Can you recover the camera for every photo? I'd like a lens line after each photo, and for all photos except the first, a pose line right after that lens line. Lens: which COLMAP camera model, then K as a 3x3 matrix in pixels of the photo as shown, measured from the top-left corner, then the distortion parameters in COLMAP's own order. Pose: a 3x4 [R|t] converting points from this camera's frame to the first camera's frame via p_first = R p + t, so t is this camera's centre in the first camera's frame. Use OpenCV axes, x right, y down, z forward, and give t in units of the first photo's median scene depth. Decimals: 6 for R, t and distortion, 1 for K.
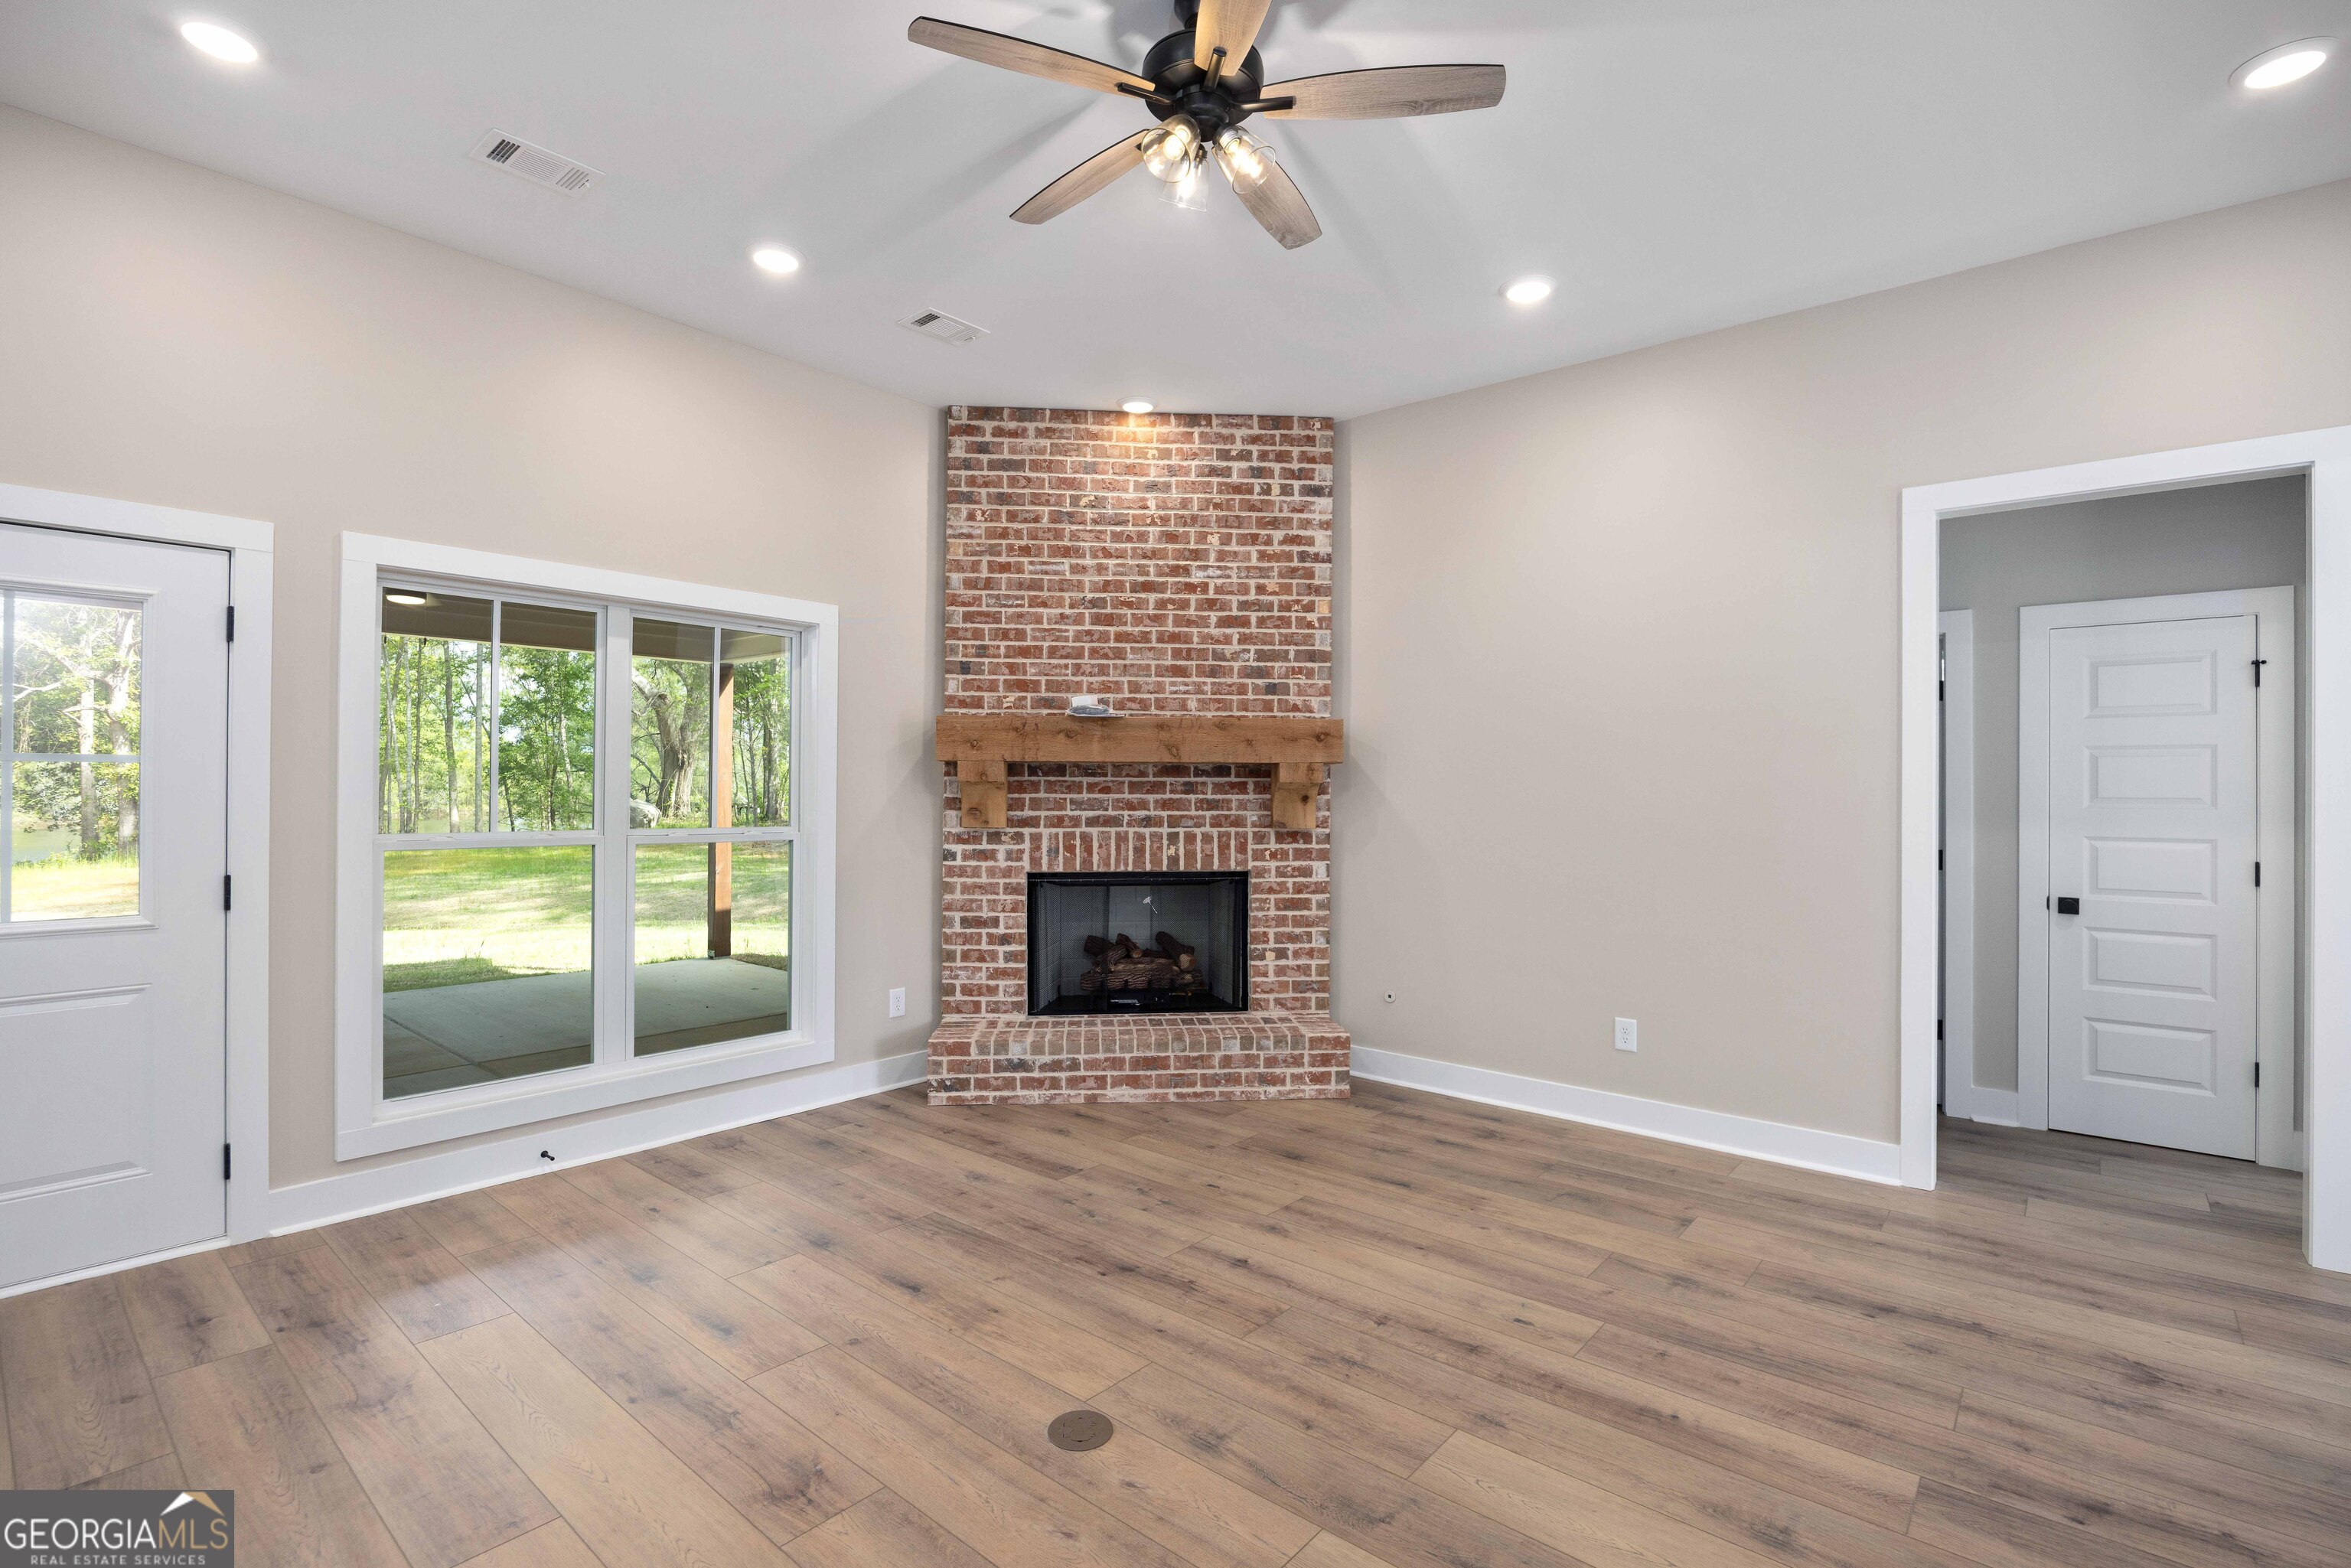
lens RADIAL K [[1081.6, 0, 1157.2], [0, 1081.6, 783.7], [0, 0, 1]] dist [-0.017794, 0.001266]
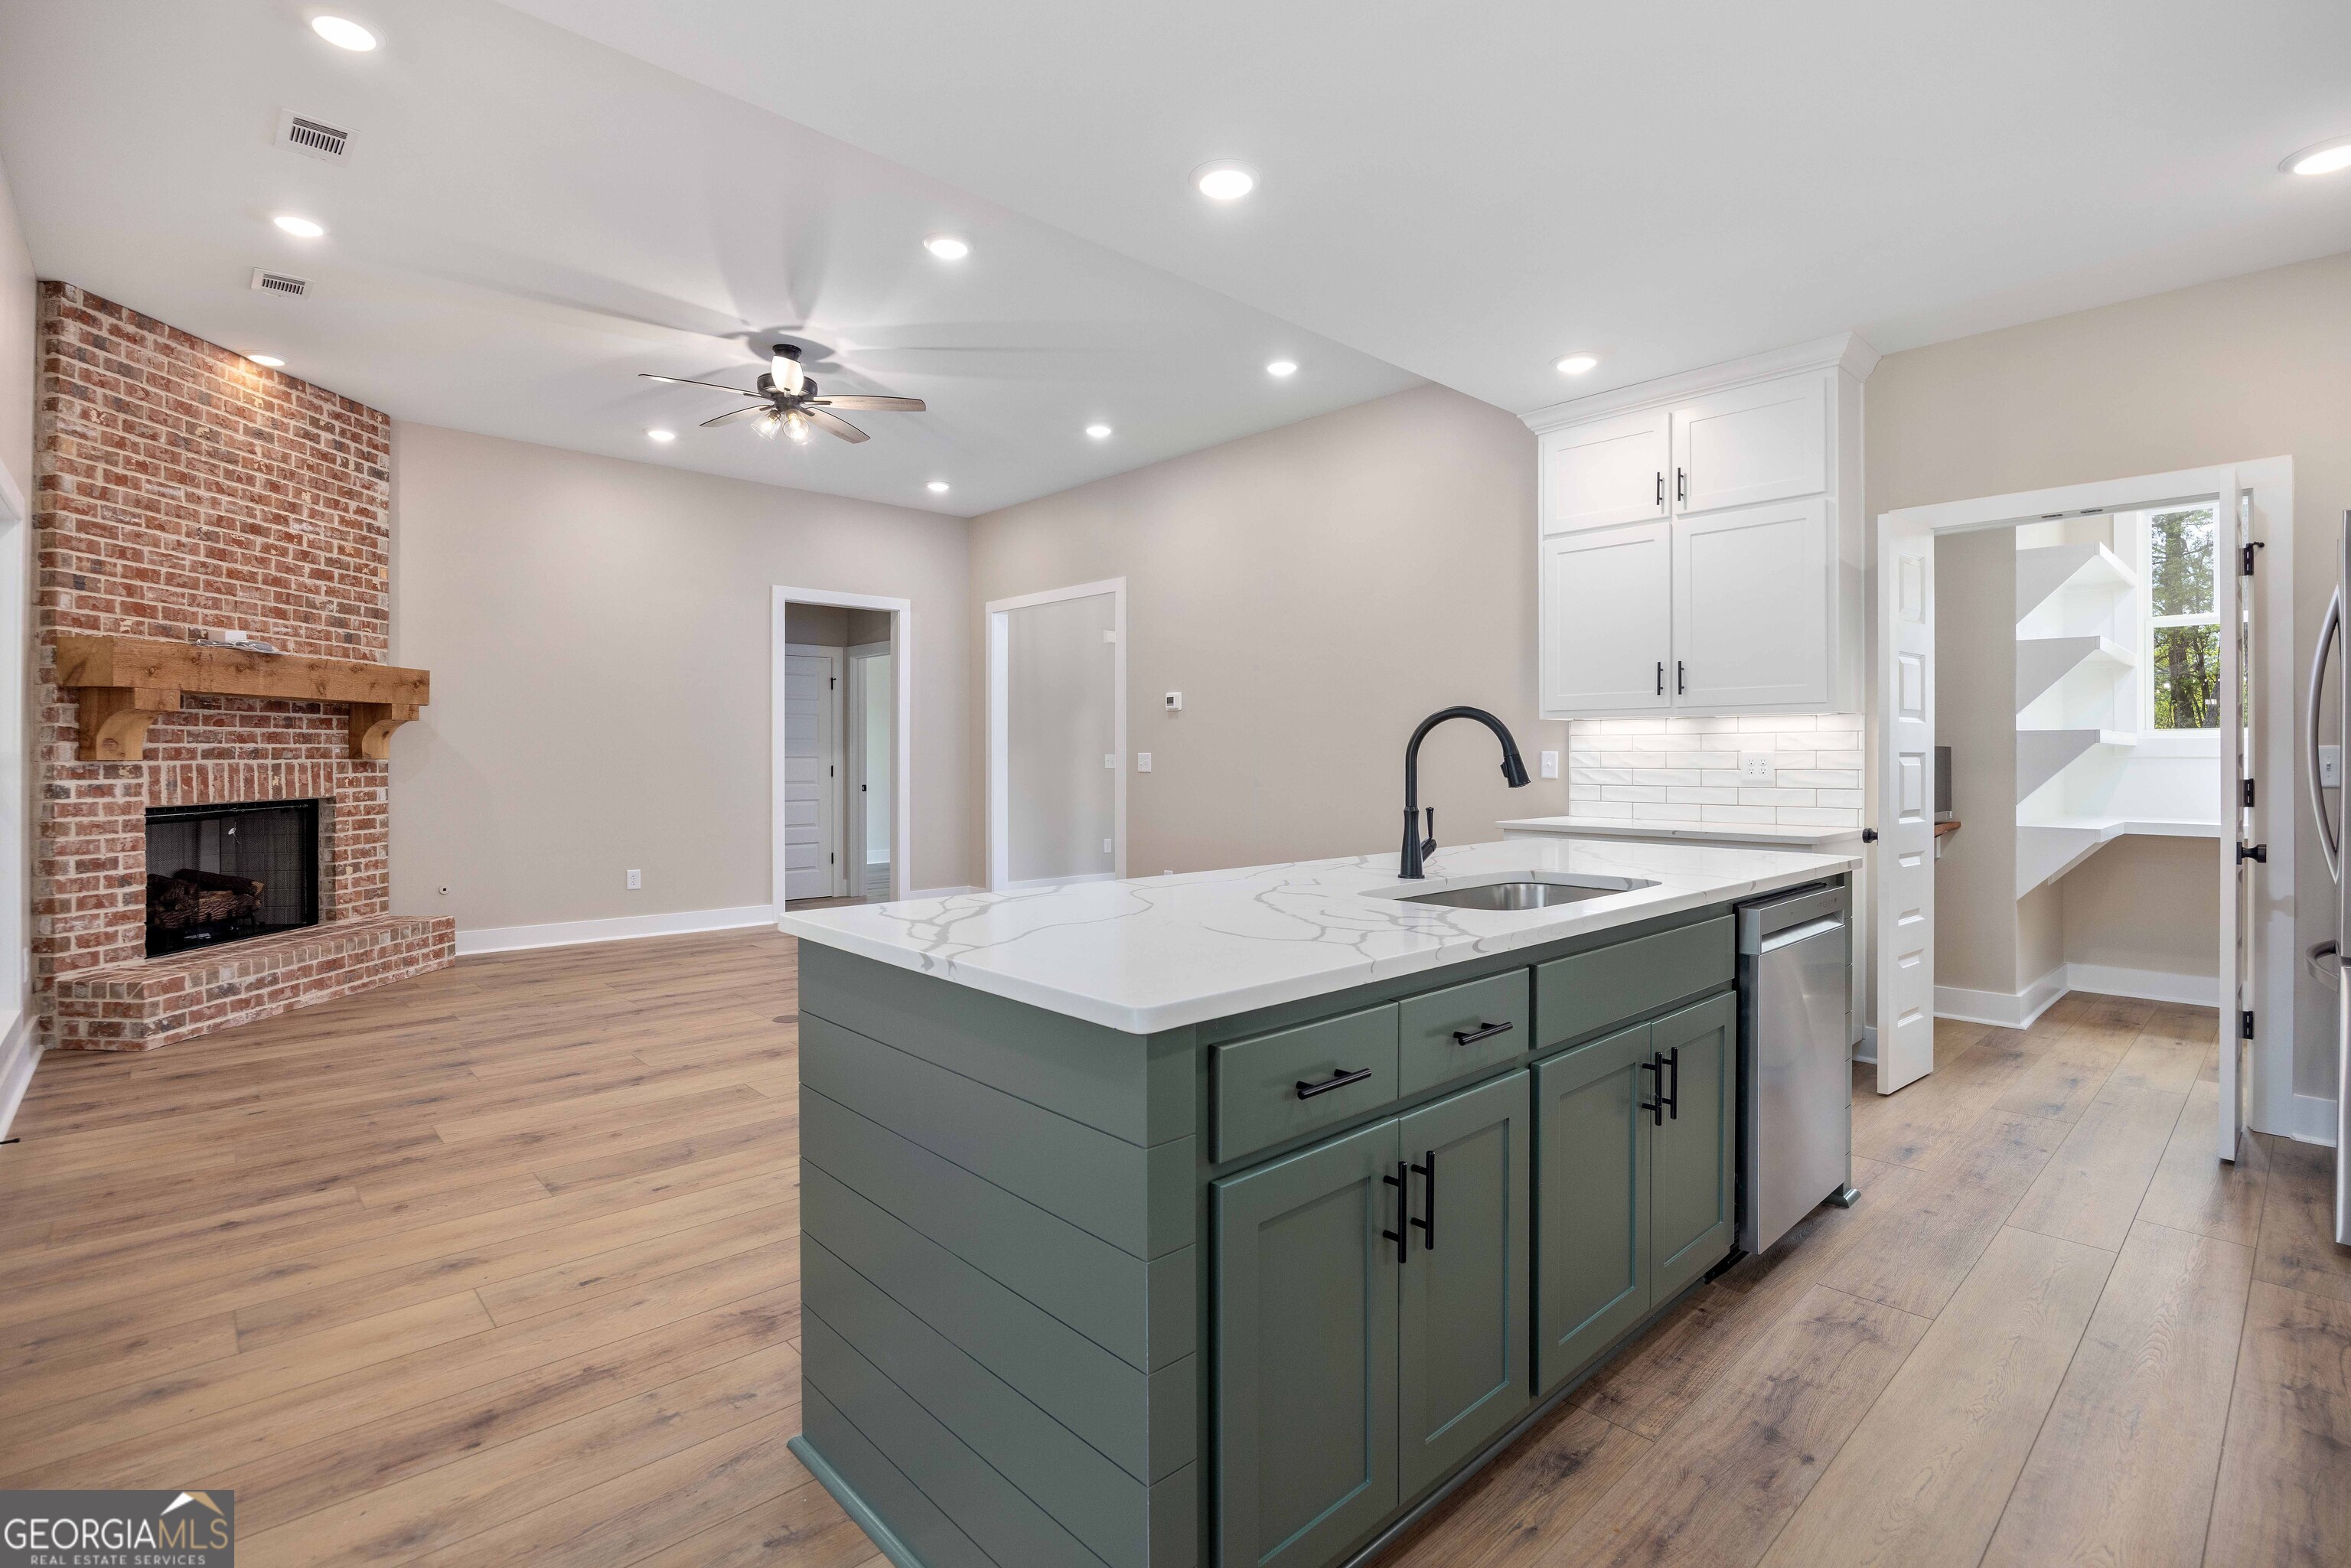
lens RADIAL K [[1081.6, 0, 1178.8], [0, 1081.6, 765.5], [0, 0, 1]] dist [-0.017794, 0.001266]
pose [[0.112633, -0.015278, 0.993519, -0.949317], [-0.005616, 0.999856, 0.016012, 0.025074], [-0.993621, -0.007383, 0.112531, -0.005453]]
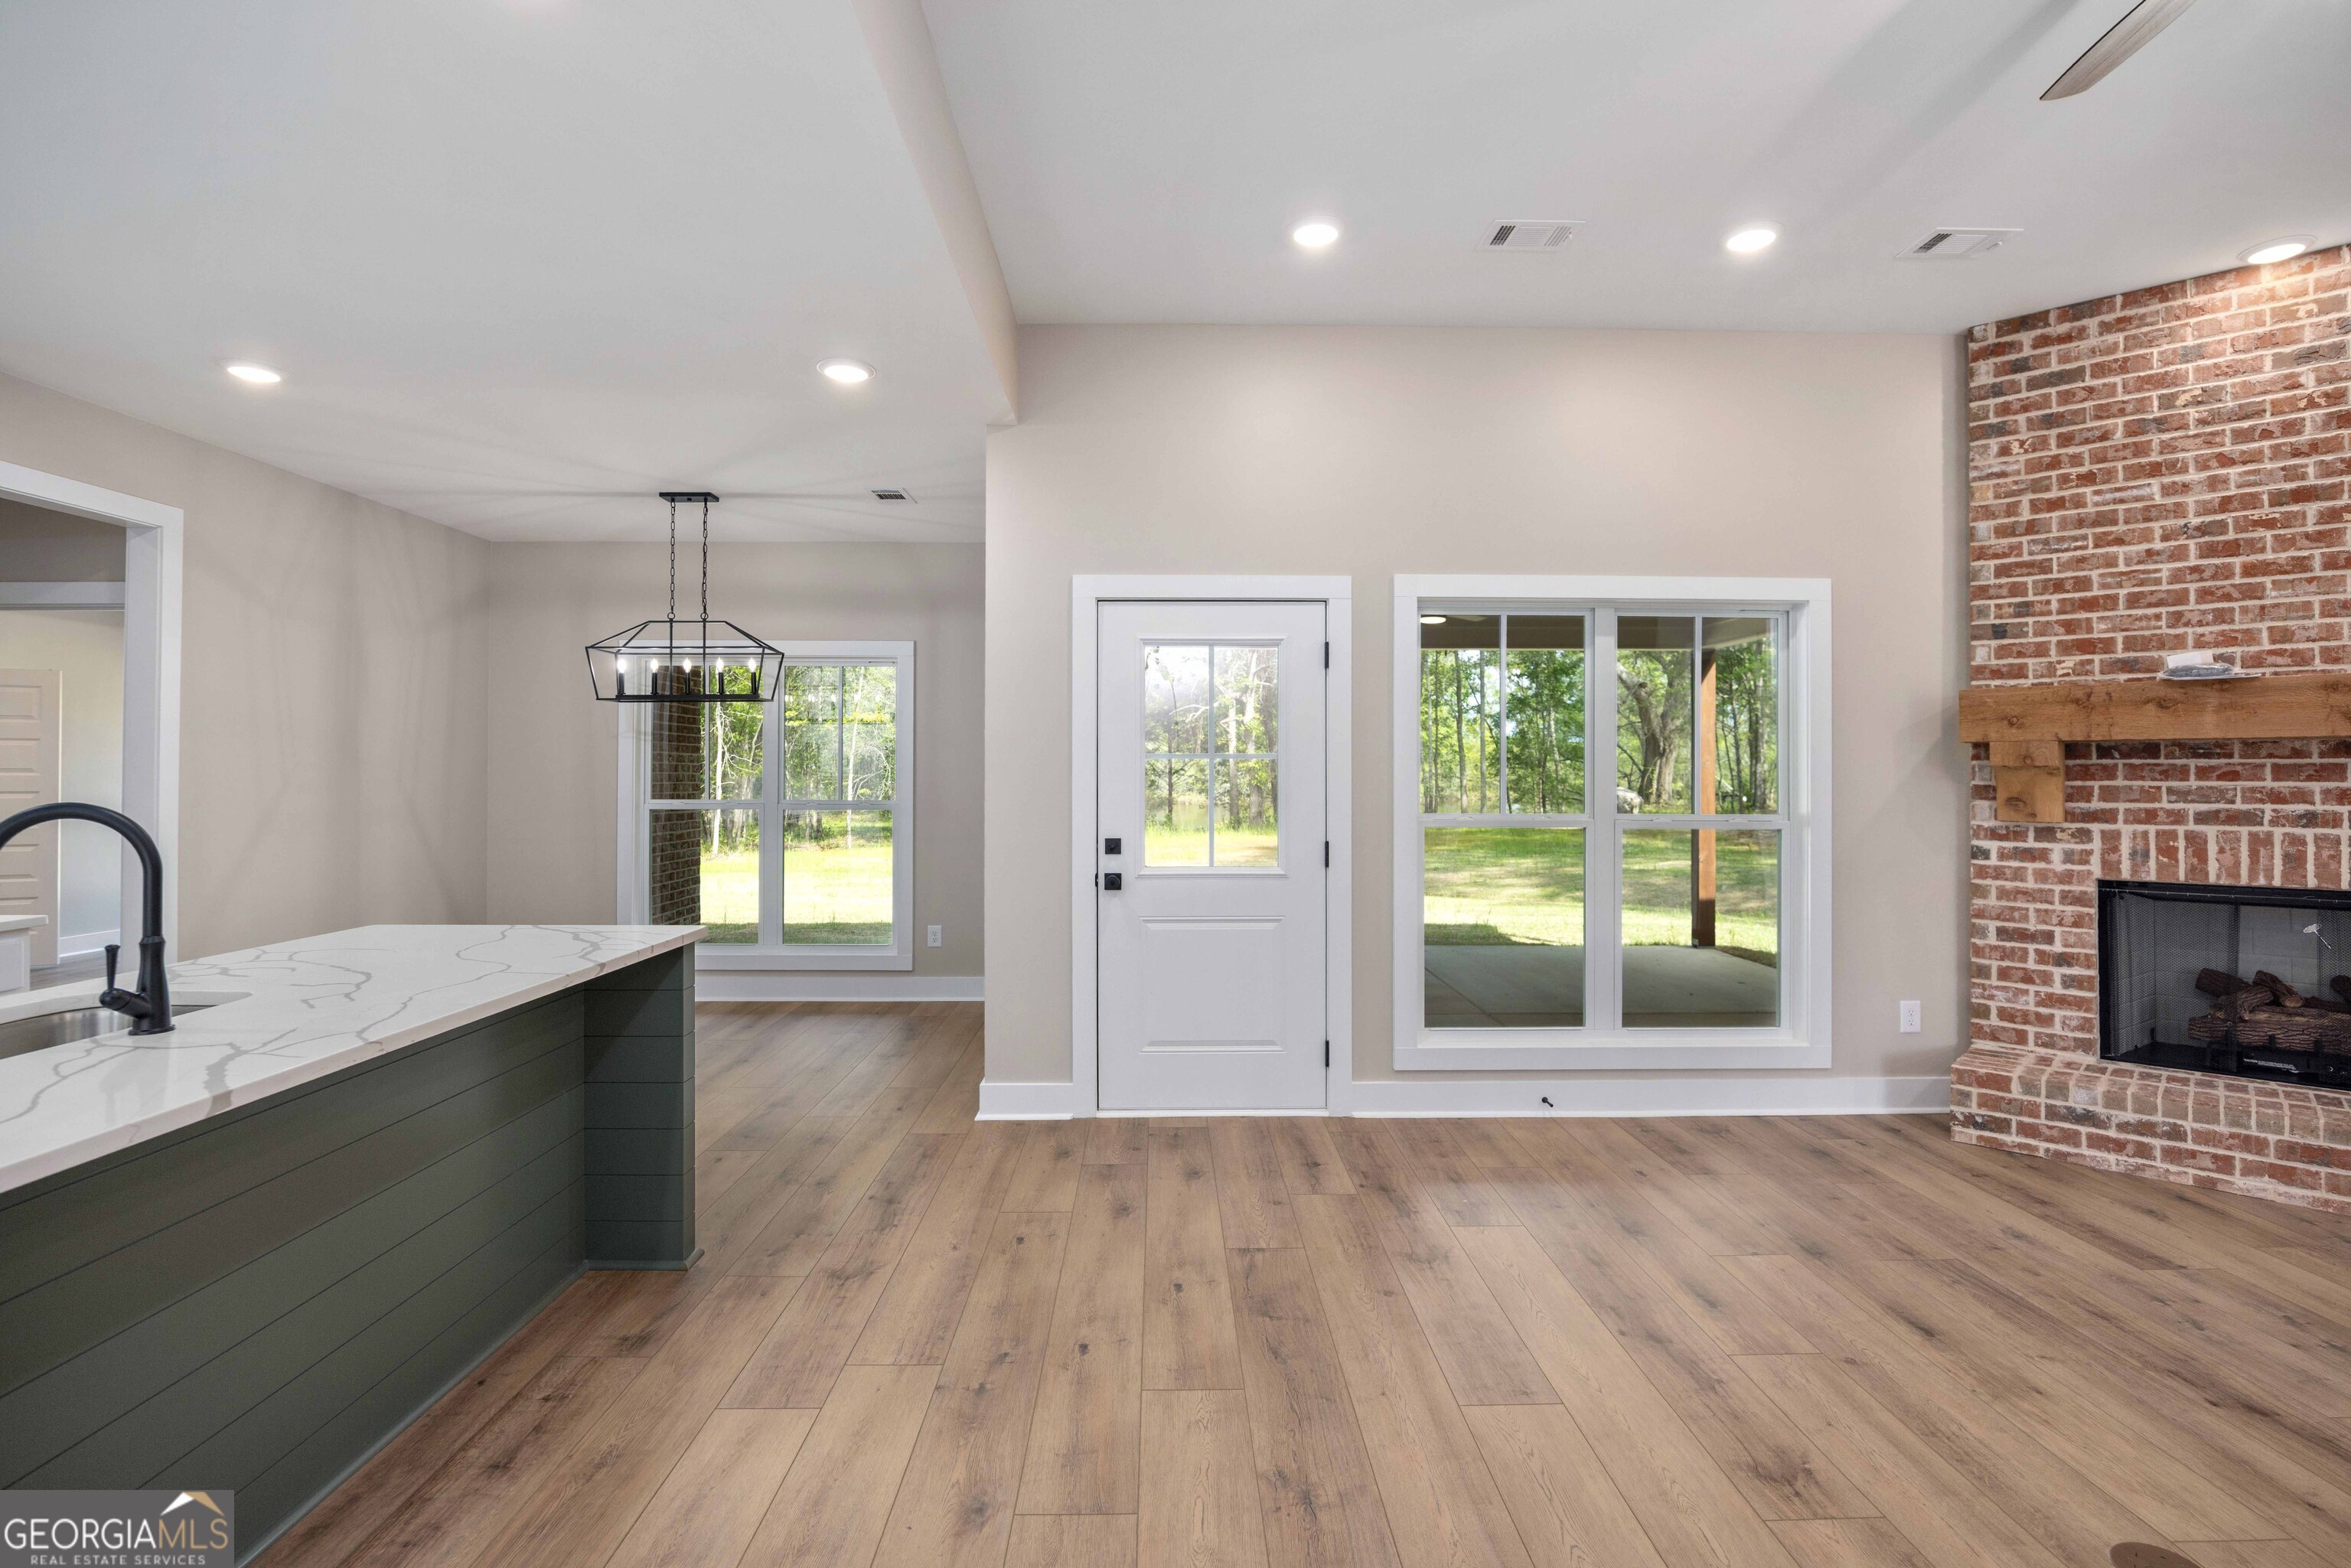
lens RADIAL K [[1081.6, 0, 1175.7], [0, 1081.6, 763.7], [0, 0, 1]] dist [-0.017794, 0.001266]
pose [[0.667239, -0.011990, -0.744747, 0.014213], [0.006745, 0.999927, -0.010055, -0.000068], [0.744813, 0.001685, 0.667271, -0.035326]]
